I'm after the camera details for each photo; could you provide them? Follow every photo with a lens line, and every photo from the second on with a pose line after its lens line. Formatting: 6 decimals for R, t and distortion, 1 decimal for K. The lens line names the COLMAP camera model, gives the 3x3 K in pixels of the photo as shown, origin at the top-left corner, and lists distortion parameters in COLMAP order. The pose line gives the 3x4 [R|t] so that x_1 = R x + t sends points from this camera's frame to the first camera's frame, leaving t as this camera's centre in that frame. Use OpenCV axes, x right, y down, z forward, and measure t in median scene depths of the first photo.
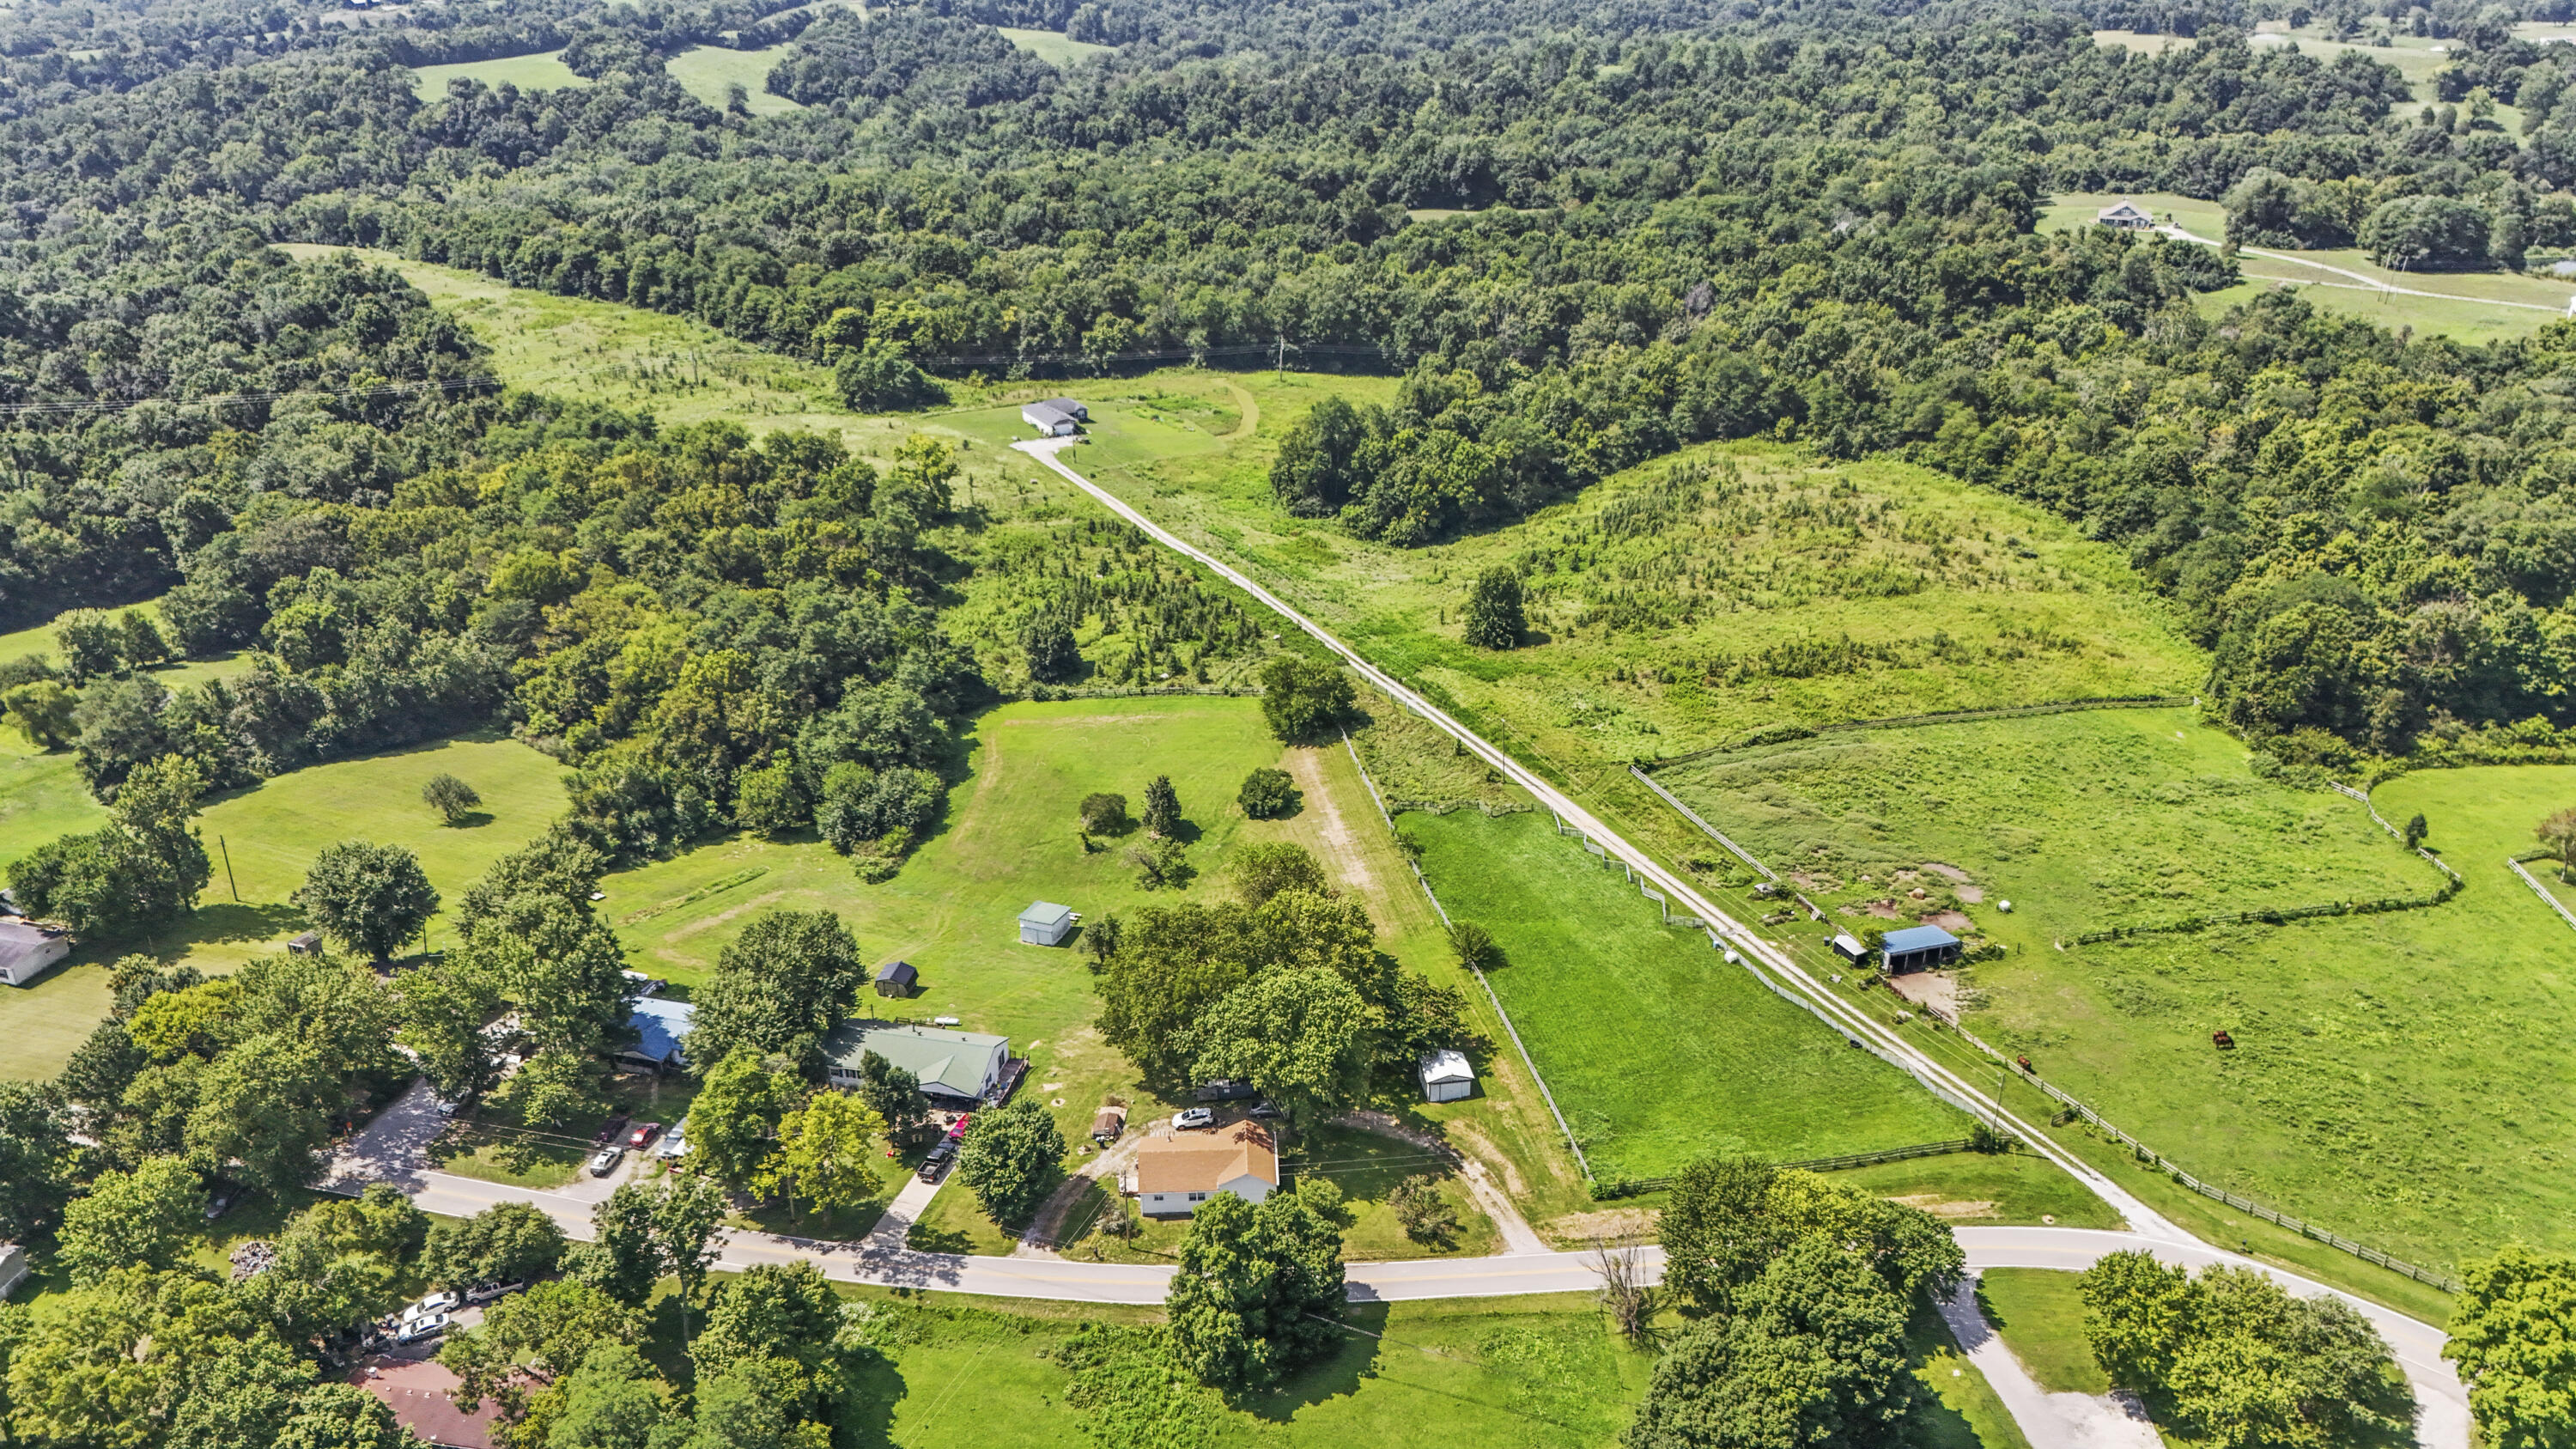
lens RADIAL K [[1915.0, 0, 1288.0], [0, 1915.0, 724.5], [0, 0, 1]] dist [0.162754, -0.323229]
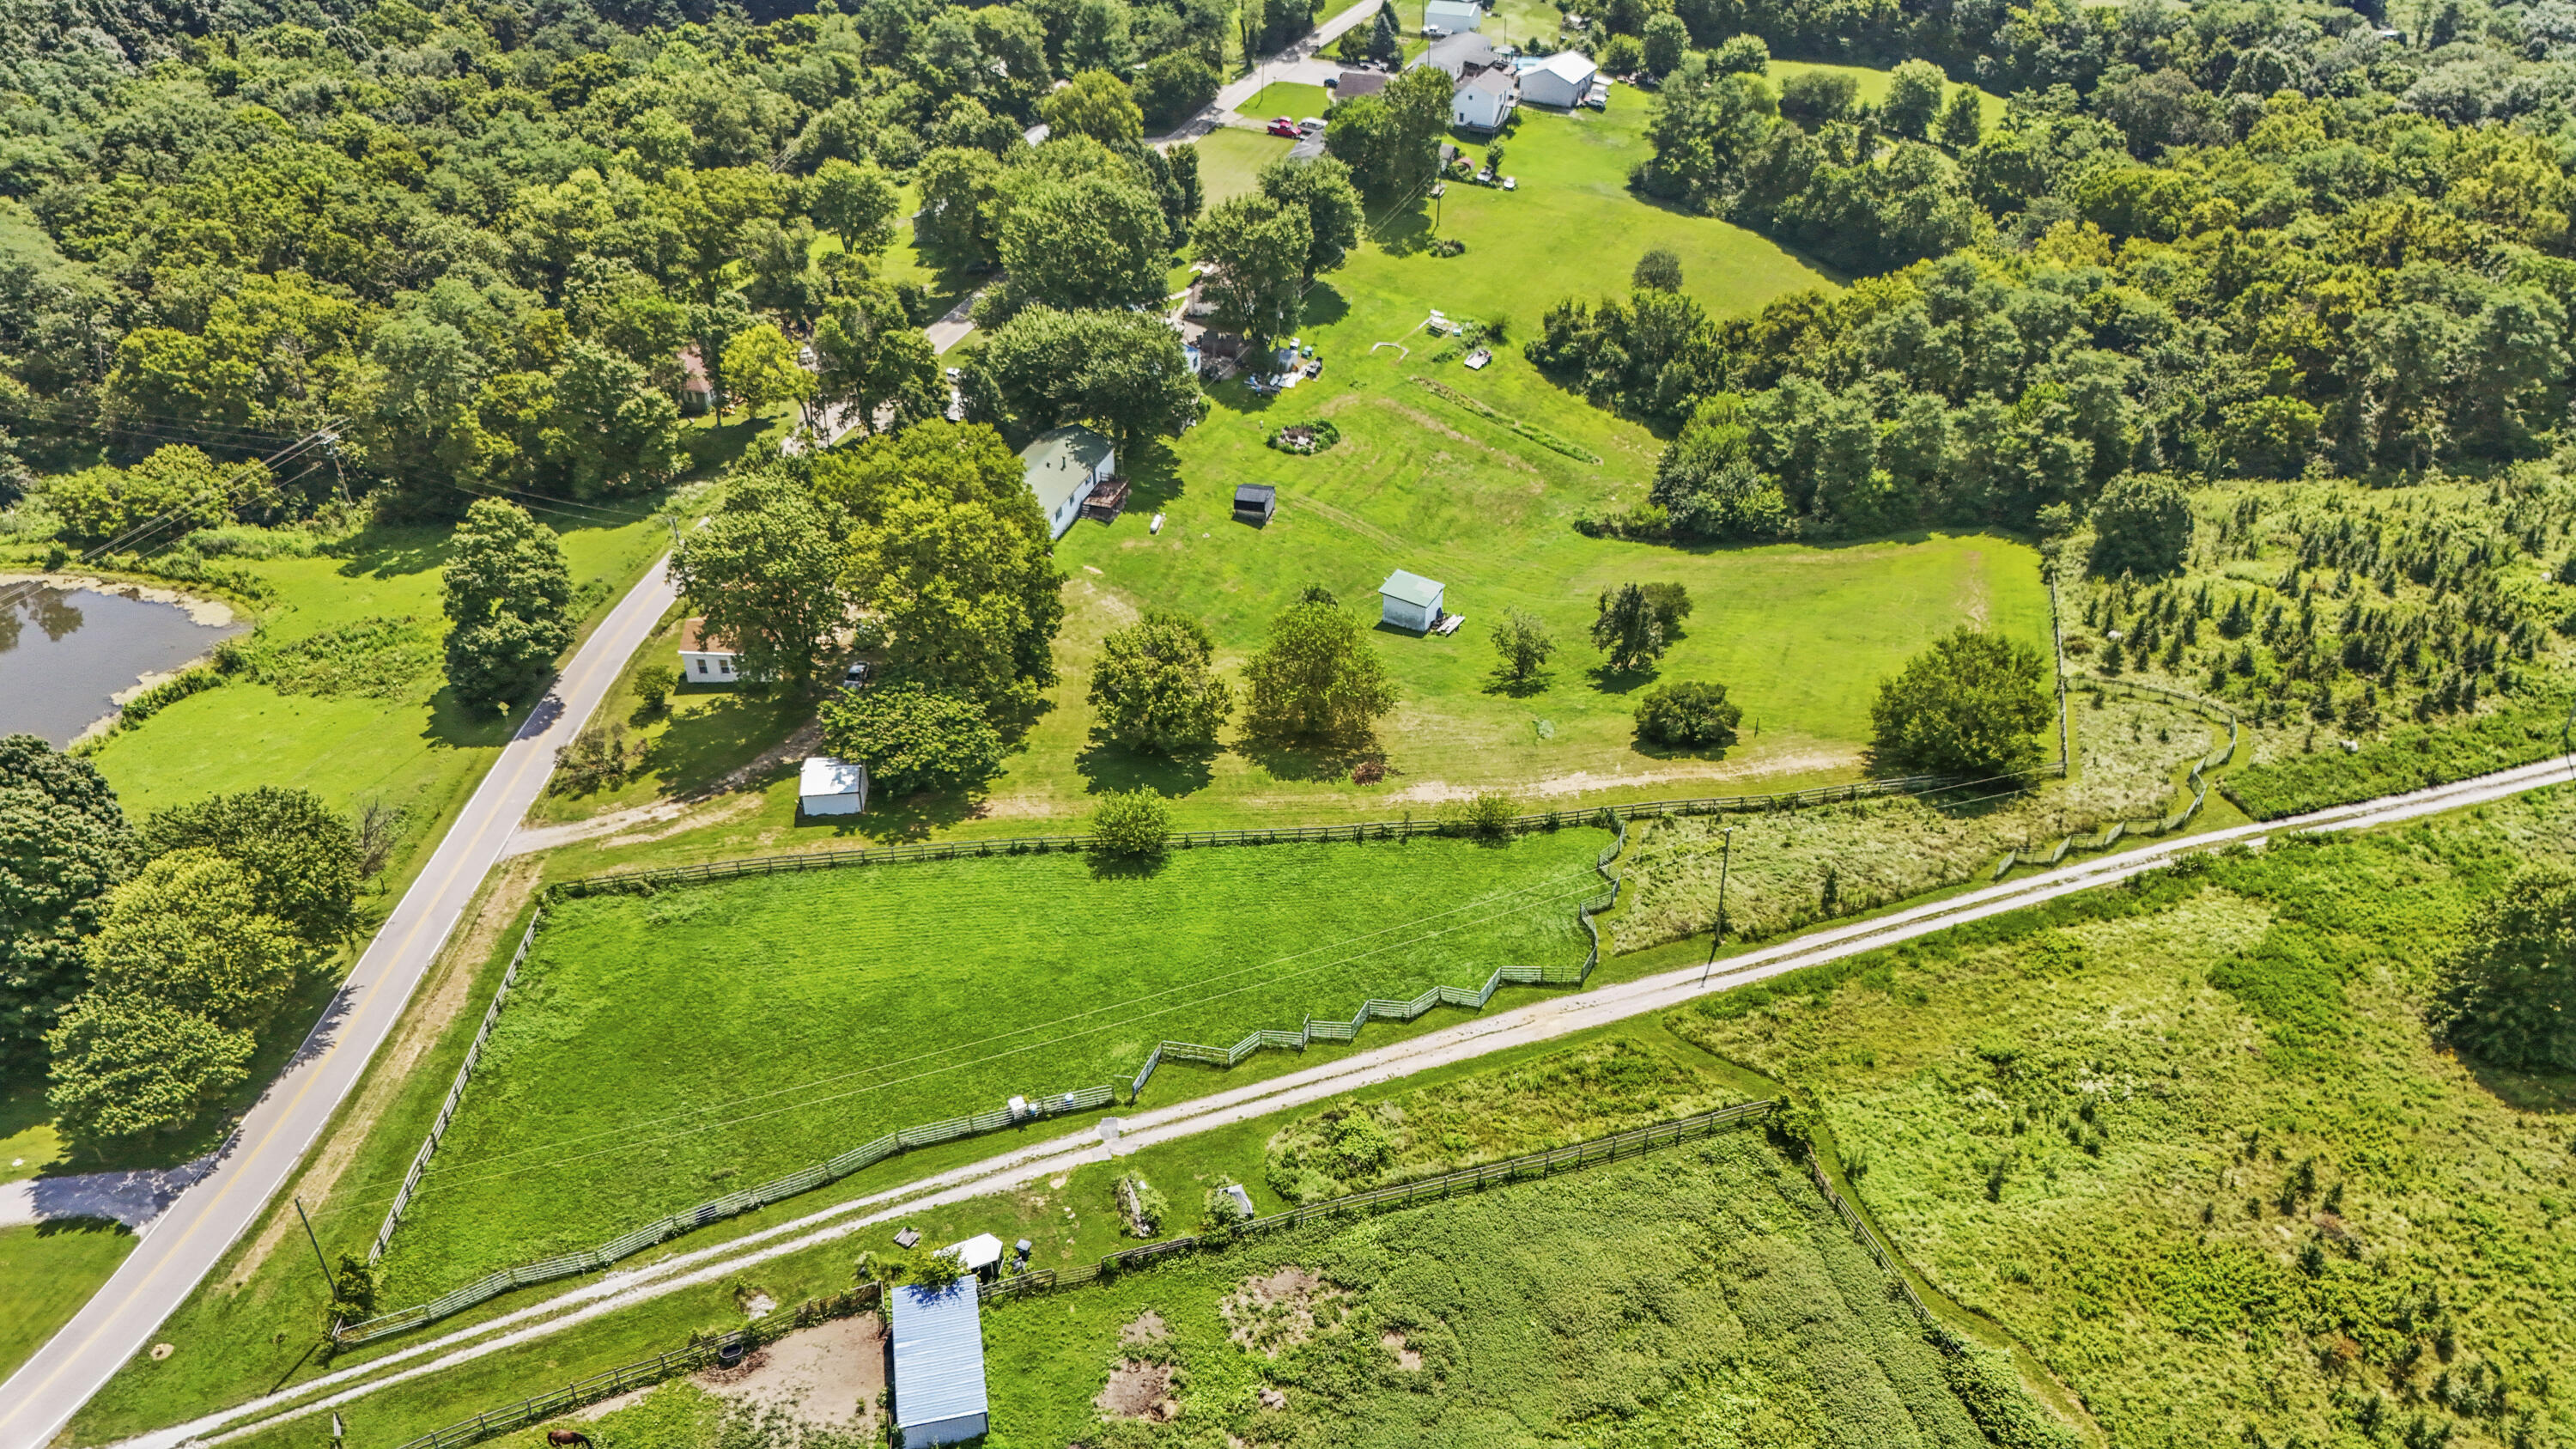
lens RADIAL K [[1921.4, 0, 1288.0], [0, 1921.4, 724.5], [0, 0, 1]] dist [0.062762, -0.045763]
pose [[-0.080916, 0.555606, -0.827499, 0.593229], [-0.429377, 0.729804, 0.531997, -0.273548], [0.899493, 0.398356, 0.179512, 0.895382]]
